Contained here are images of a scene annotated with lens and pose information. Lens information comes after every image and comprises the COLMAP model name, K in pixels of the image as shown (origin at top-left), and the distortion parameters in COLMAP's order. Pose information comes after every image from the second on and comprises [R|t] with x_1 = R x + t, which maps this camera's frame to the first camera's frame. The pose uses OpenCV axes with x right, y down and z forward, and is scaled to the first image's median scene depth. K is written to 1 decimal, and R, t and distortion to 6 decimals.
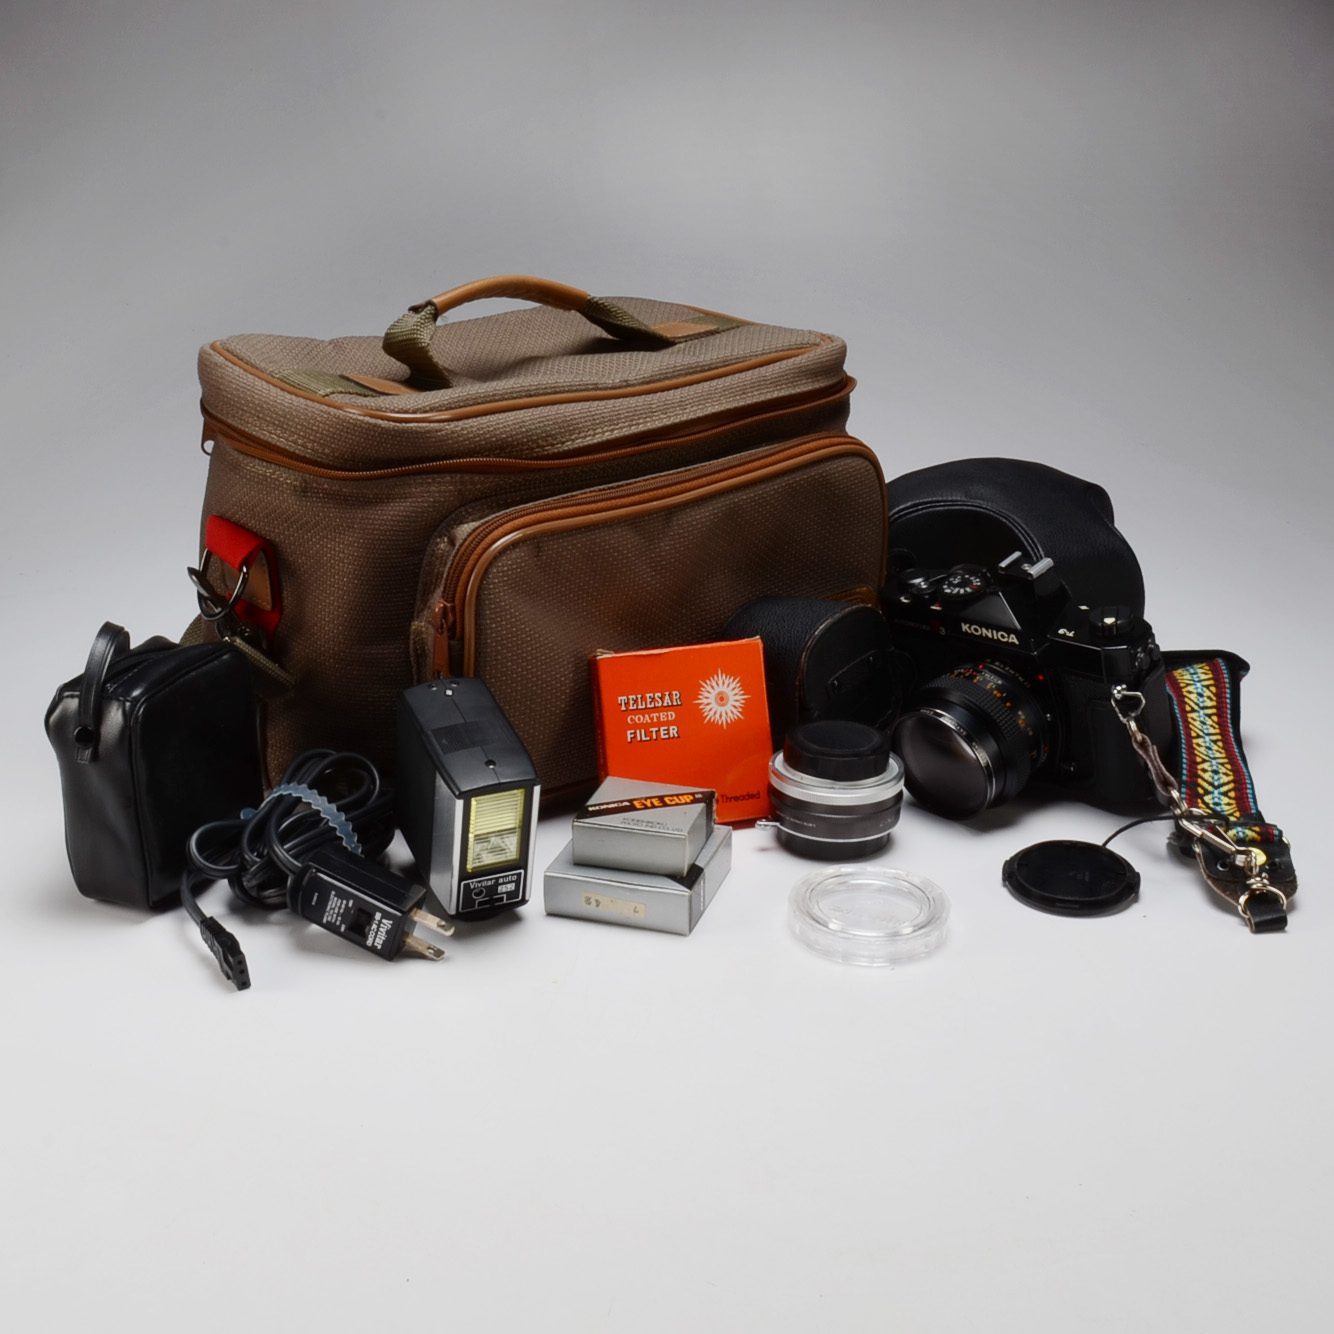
lens RADIAL K [[1418.0, 0, 667.0], [0, 1418.0, 667.0], [0, 0, 1]] dist [0.002479, 0.000198]
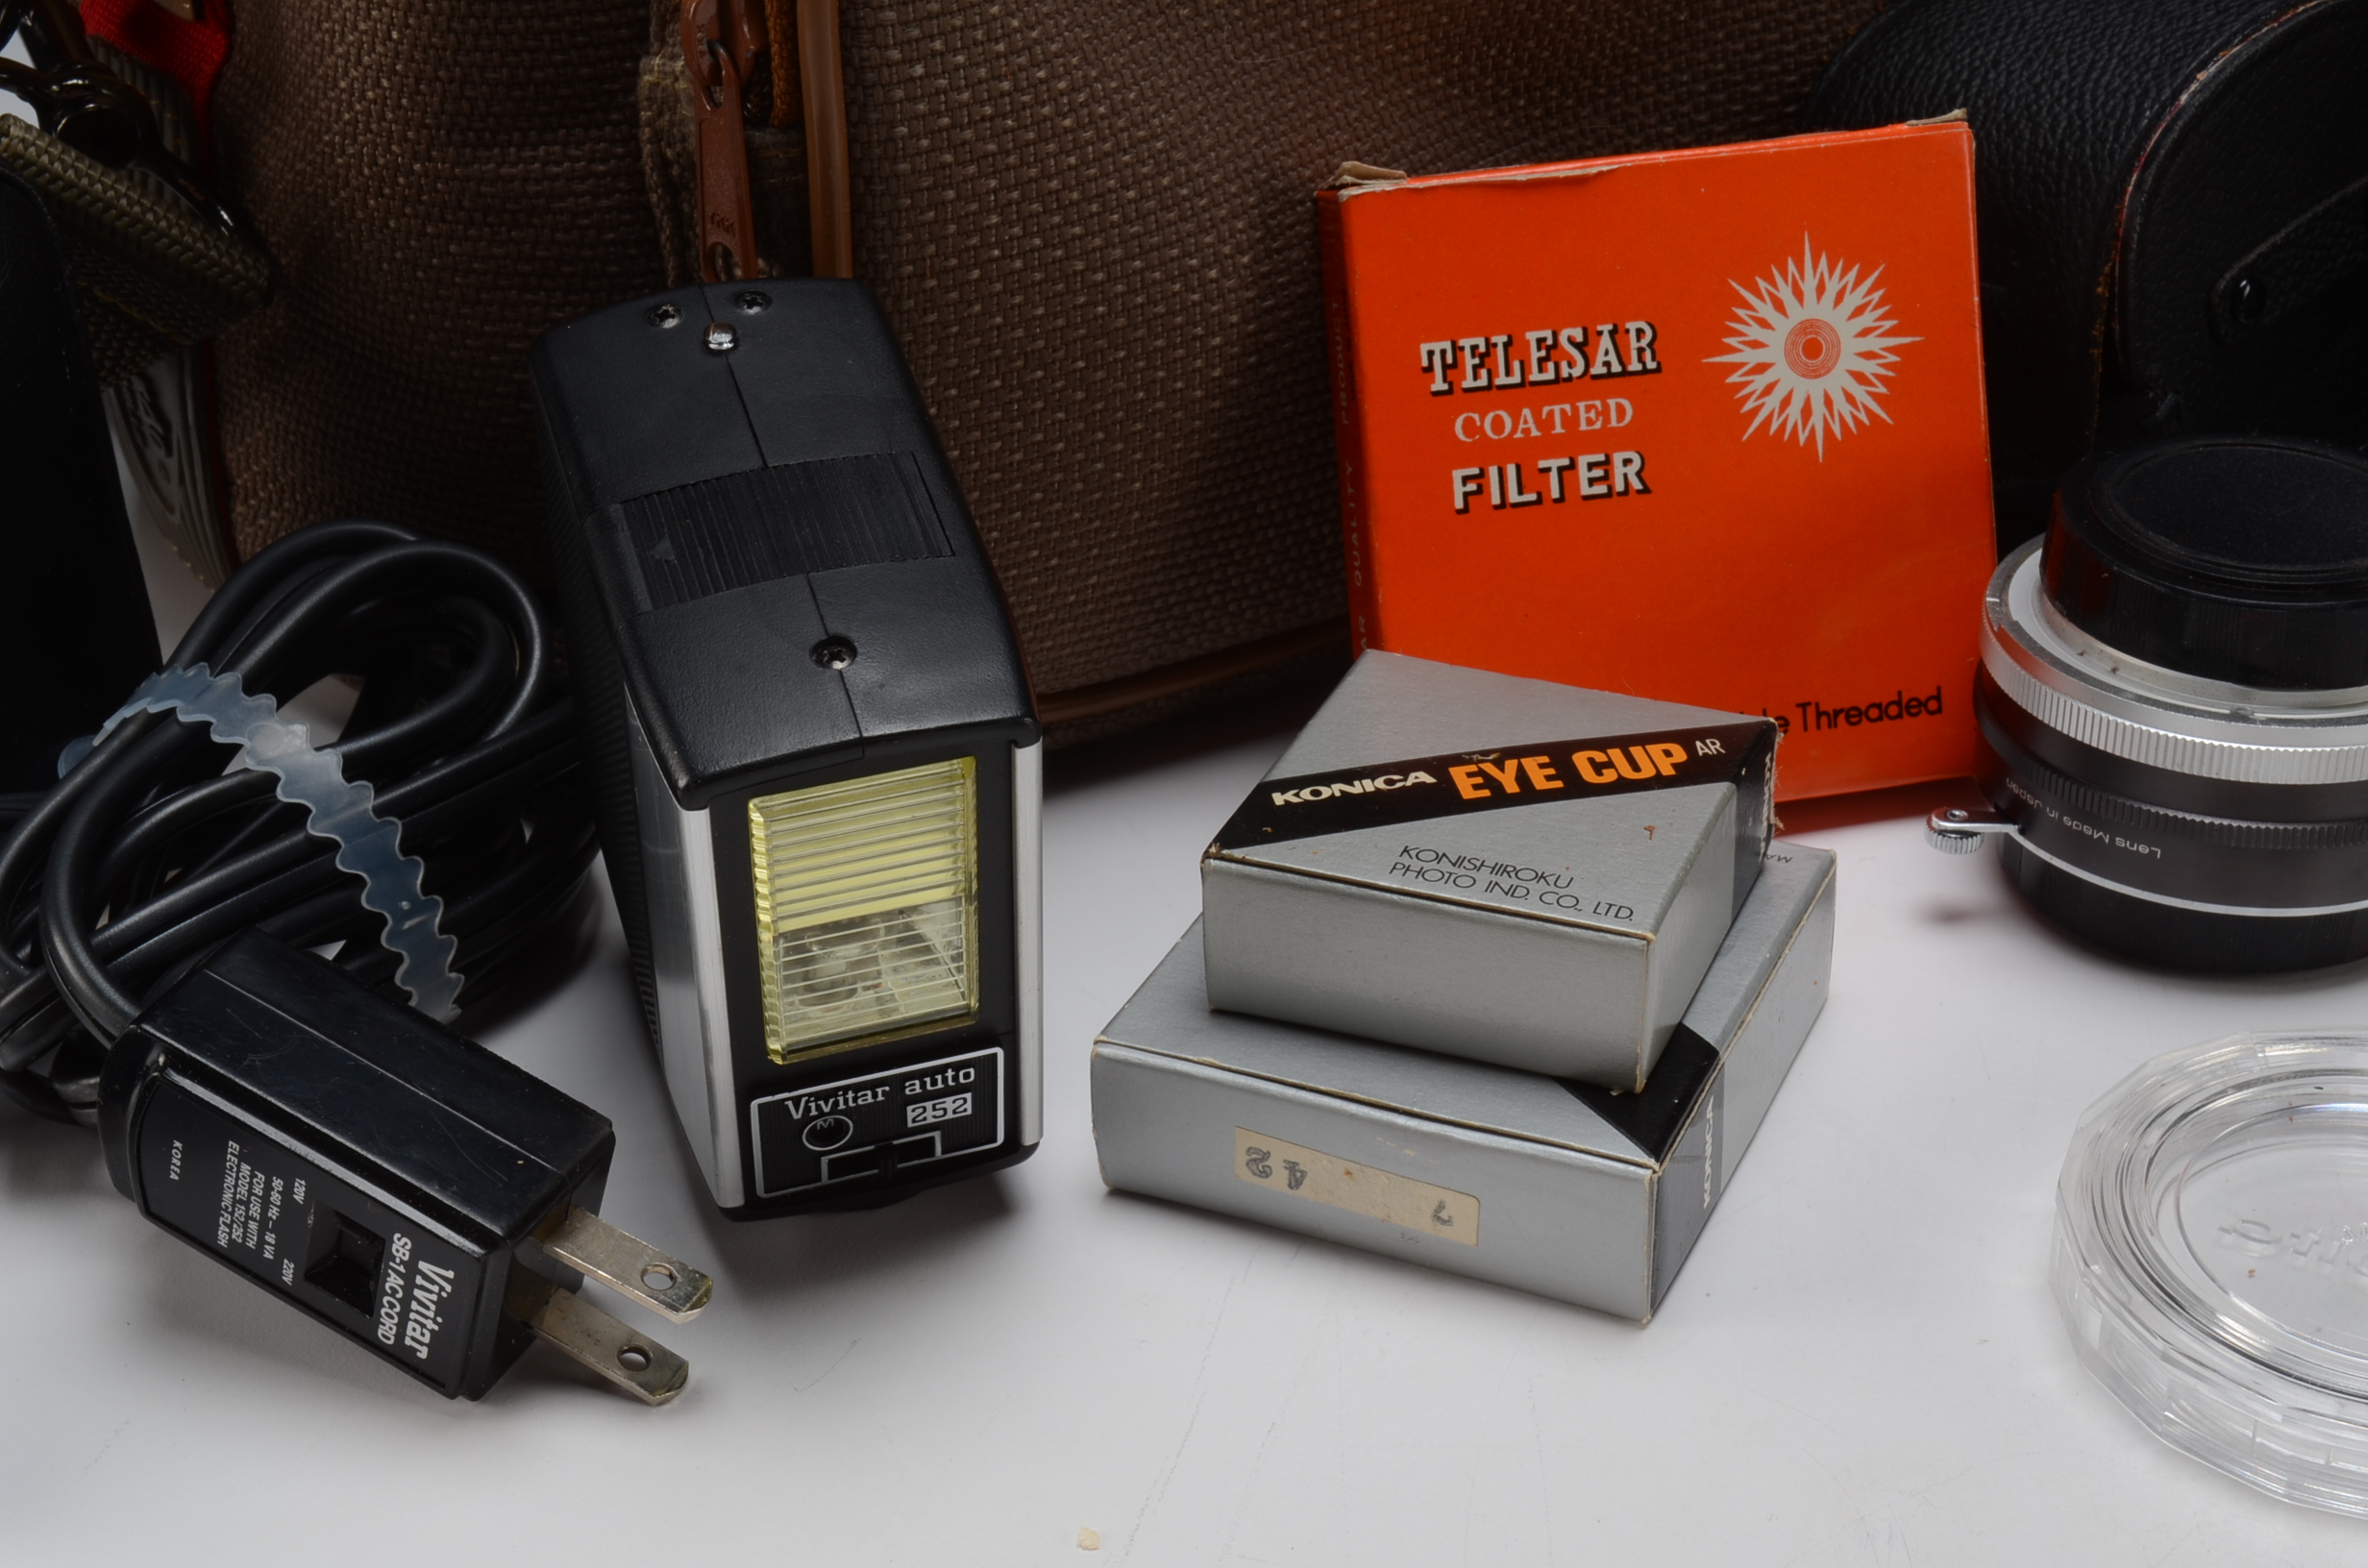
lens RADIAL K [[3443.7, 0, 1184.0], [0, 3443.7, 784.0], [0, 0, 1]] dist [-0.035278, 0.001895]
pose [[0.990337, 0.026135, -0.136199, 0.013314], [-0.001967, 0.984631, 0.174636, -0.010950], [0.138670, -0.172680, 0.975168, 0.382408]]
